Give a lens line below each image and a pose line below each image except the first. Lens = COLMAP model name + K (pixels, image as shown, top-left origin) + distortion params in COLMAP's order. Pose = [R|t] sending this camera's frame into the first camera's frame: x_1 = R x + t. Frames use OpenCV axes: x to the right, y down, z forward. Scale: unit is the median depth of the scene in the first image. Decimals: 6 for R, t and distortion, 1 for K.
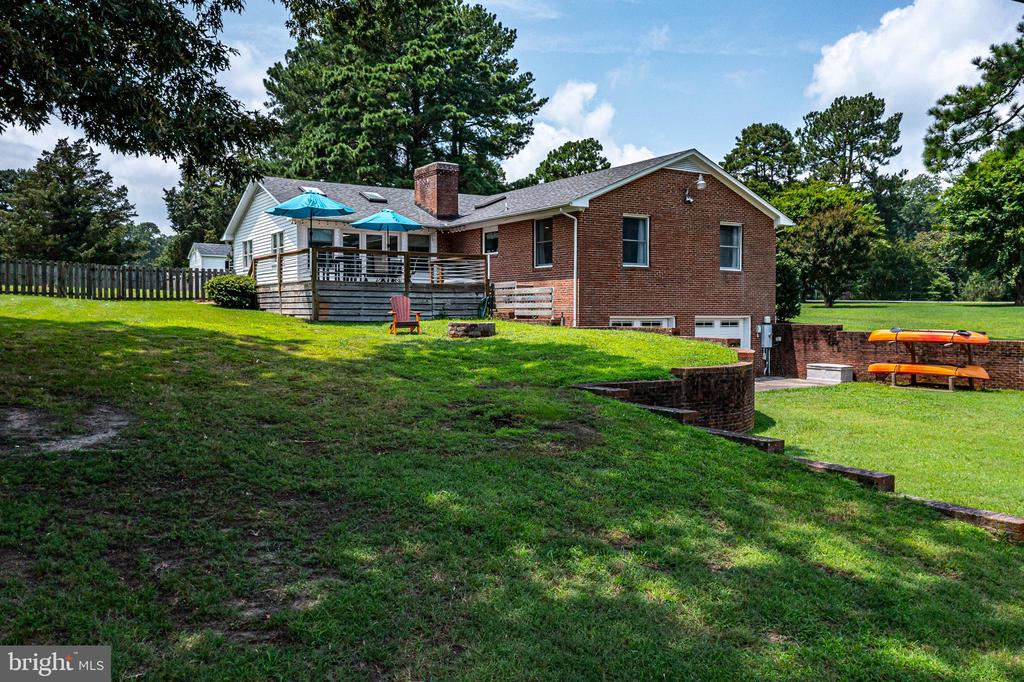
lens RADIAL K [[813.6, 0, 509.7], [0, 813.6, 339.7], [0, 0, 1]] dist [-0.003104, -0.009495]
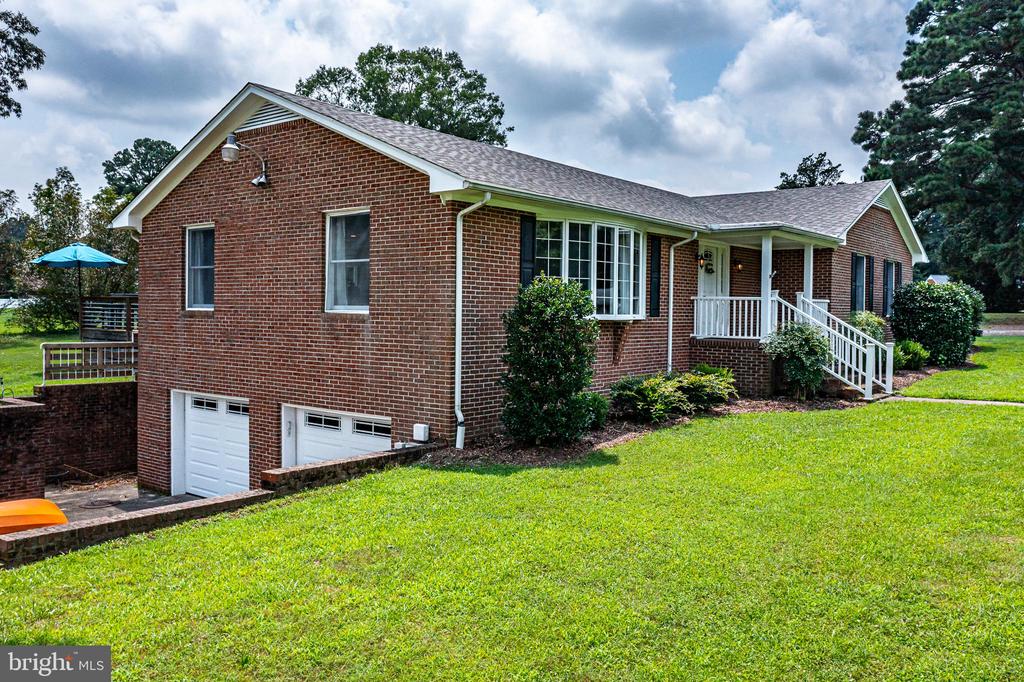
lens RADIAL K [[813.6, 0, 511.9], [0, 813.6, 339.4], [0, 0, 1]] dist [-0.003104, -0.009495]
pose [[0.328915, 0.049901, -0.943040, 0.356029], [-0.037613, 0.998503, 0.039718, -0.044657], [0.943610, 0.022407, 0.330300, 0.452690]]
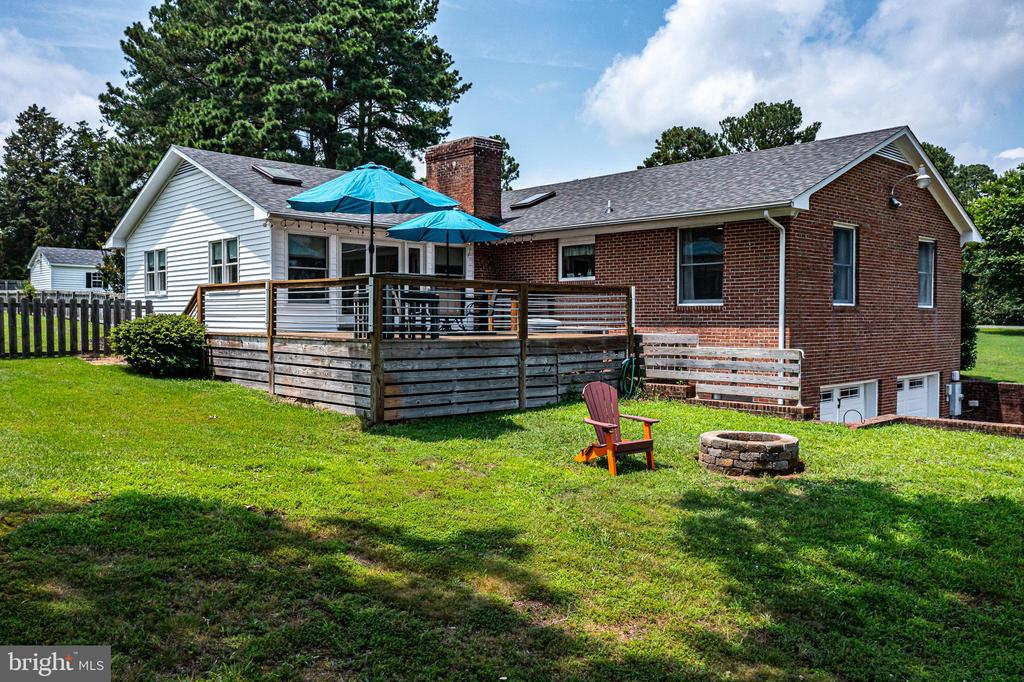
lens RADIAL K [[813.6, 0, 514.7], [0, 813.6, 341.1], [0, 0, 1]] dist [-0.003104, -0.009495]
pose [[0.981918, -0.004513, 0.189255, -0.097285], [0.005110, 0.999983, -0.002665, -0.027562], [-0.189240, 0.003584, 0.981924, 0.189158]]
